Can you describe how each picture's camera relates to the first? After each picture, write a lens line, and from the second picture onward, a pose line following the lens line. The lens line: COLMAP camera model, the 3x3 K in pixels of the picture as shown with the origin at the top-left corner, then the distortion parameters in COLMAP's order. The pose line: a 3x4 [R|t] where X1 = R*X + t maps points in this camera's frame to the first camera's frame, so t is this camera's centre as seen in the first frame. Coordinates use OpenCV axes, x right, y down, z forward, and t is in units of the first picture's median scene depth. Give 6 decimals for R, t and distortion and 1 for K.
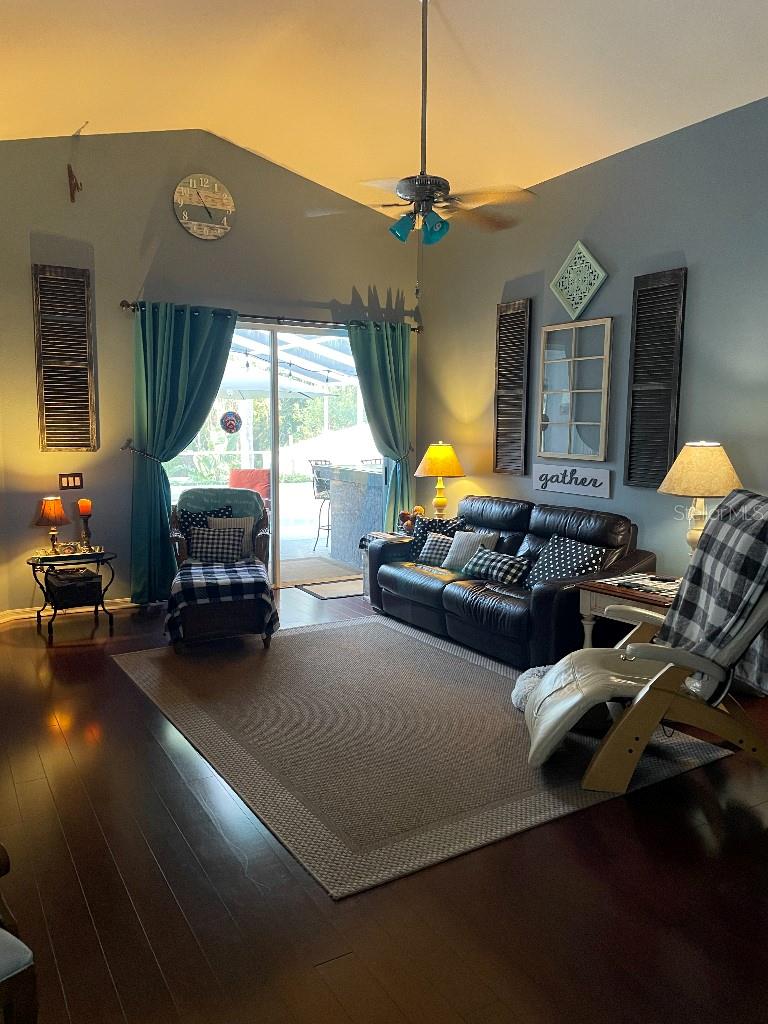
lens RADIAL K [[770.6, 0, 382.5], [0, 770.6, 514.1], [0, 0, 1]] dist [0.051526, -0.057046]
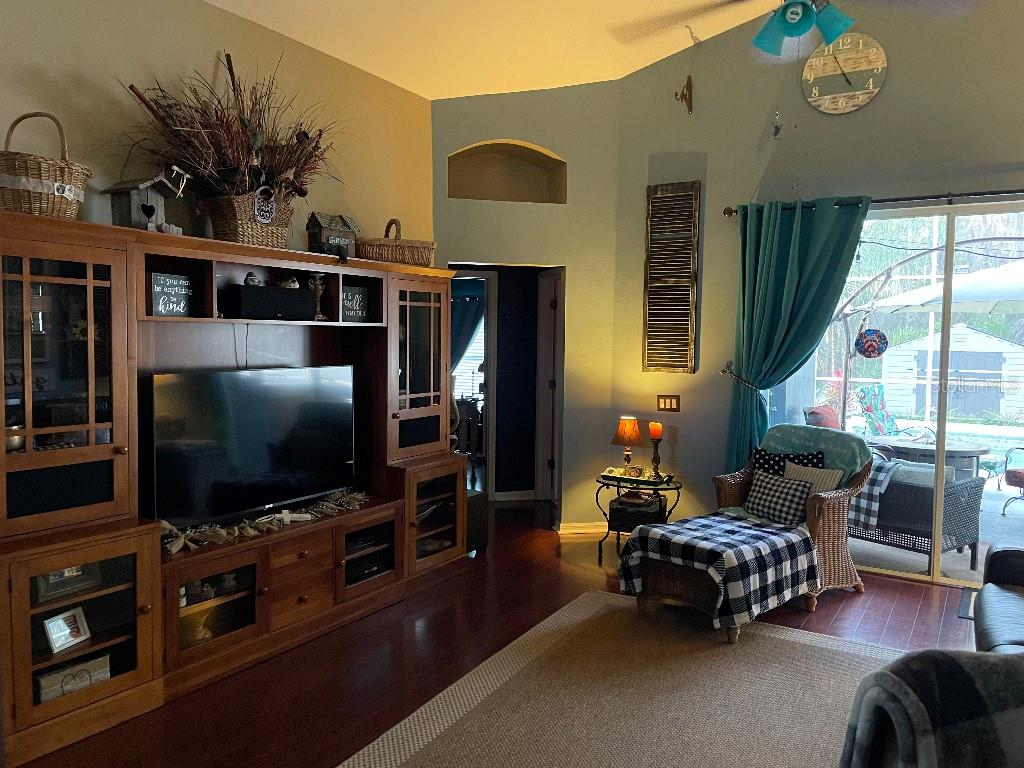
lens RADIAL K [[770.6, 0, 509.9], [0, 770.6, 382.4], [0, 0, 1]] dist [0.051526, -0.057046]
pose [[0.457610, 0.054675, -0.887470, 0.353158], [-0.115439, 0.993313, 0.001672, -0.046557], [0.881627, 0.101684, 0.460862, 0.382958]]
